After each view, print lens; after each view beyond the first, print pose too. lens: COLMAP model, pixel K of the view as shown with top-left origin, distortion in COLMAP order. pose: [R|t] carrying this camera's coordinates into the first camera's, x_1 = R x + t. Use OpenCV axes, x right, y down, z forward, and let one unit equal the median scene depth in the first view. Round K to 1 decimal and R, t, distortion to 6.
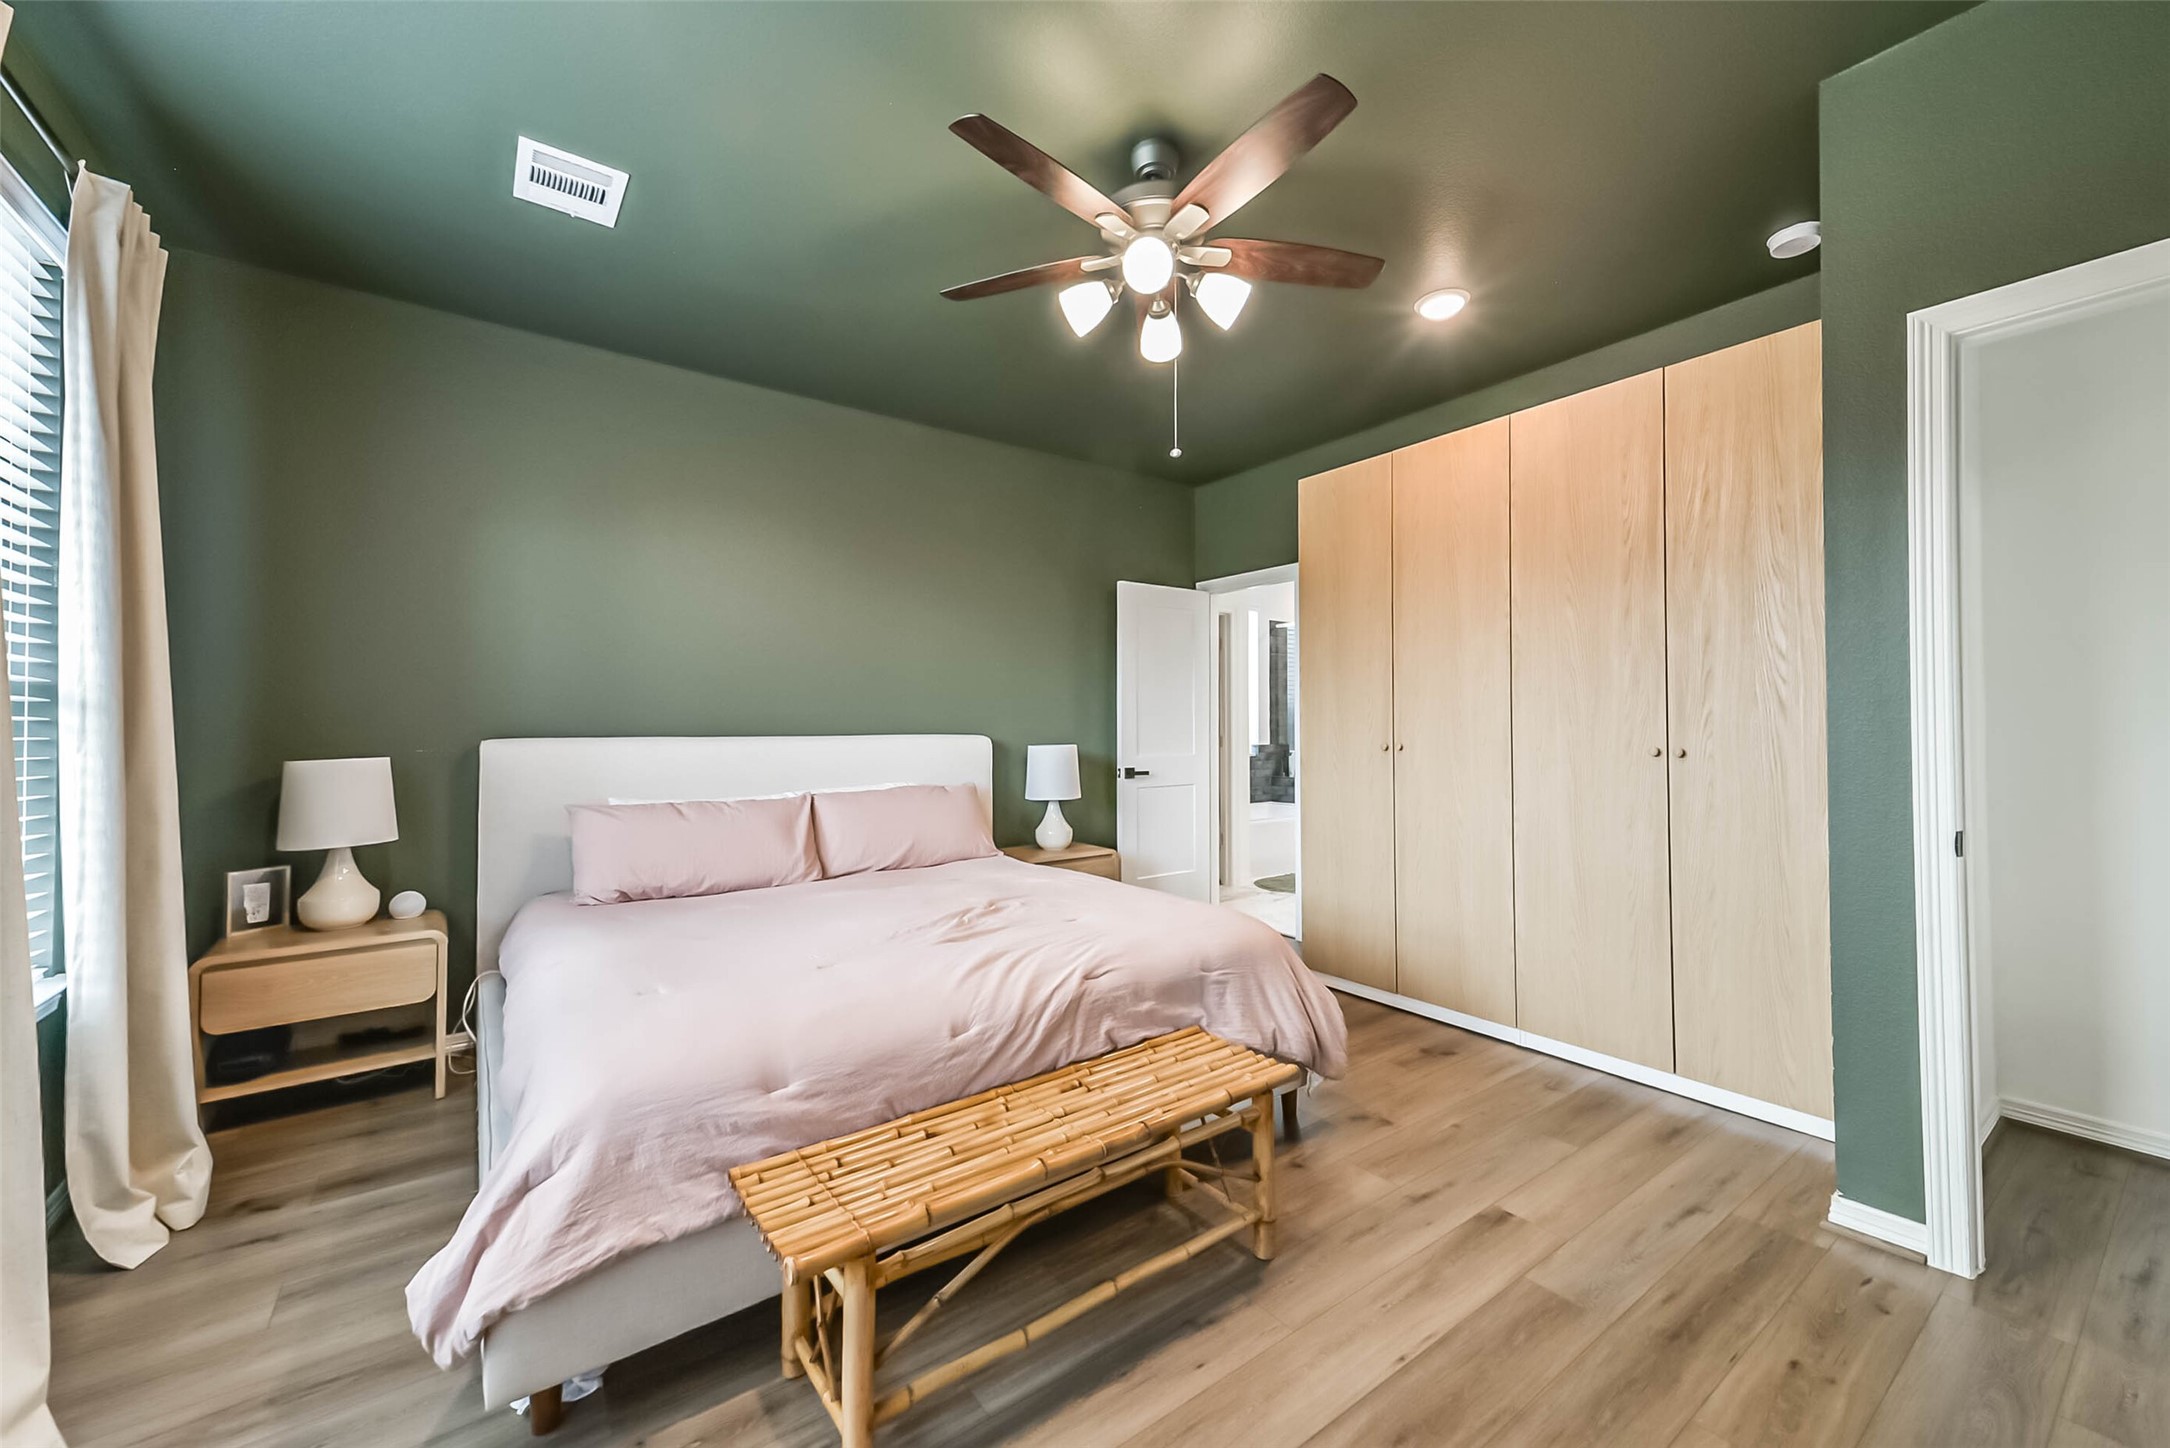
lens RADIAL K [[843.0, 0, 1085.0], [0, 843.0, 724.0], [0, 0, 1]] dist [0.009559, -0.000071]
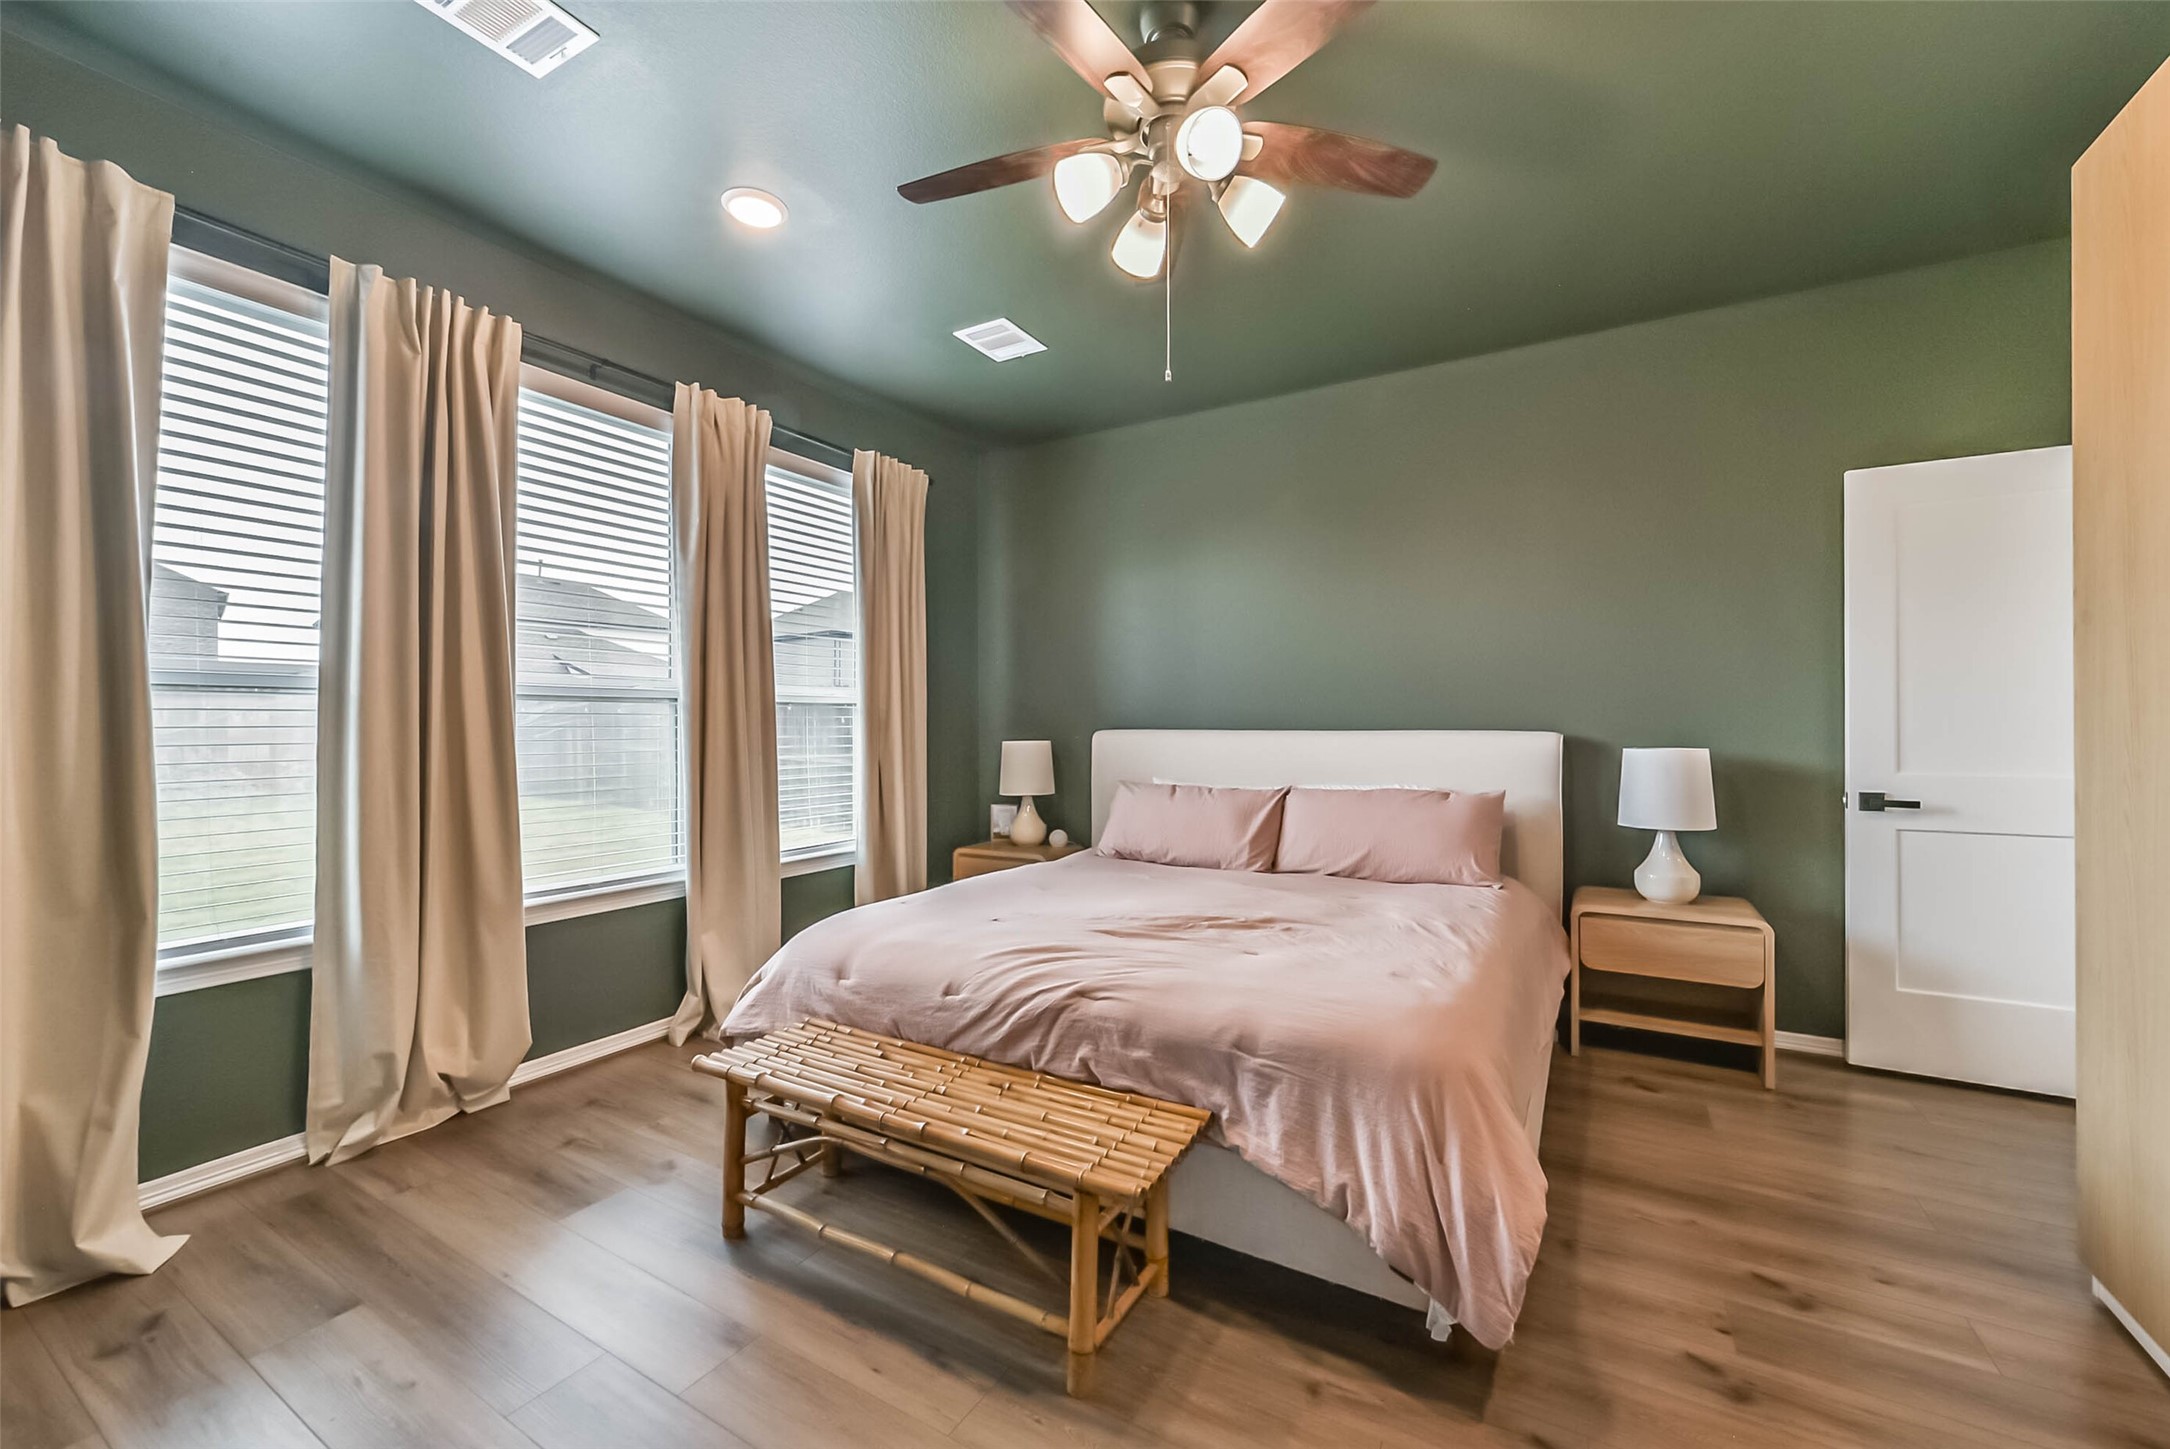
lens RADIAL K [[856.5, 0, 1078.6], [0, 856.5, 719.8], [0, 0, 1]] dist [-0.000121, 0.000042]
pose [[0.390620, 0.005219, -0.920537, 0.851107], [0.004308, 0.999963, 0.007498, -0.010333], [0.920542, -0.006895, 0.390583, 0.614328]]
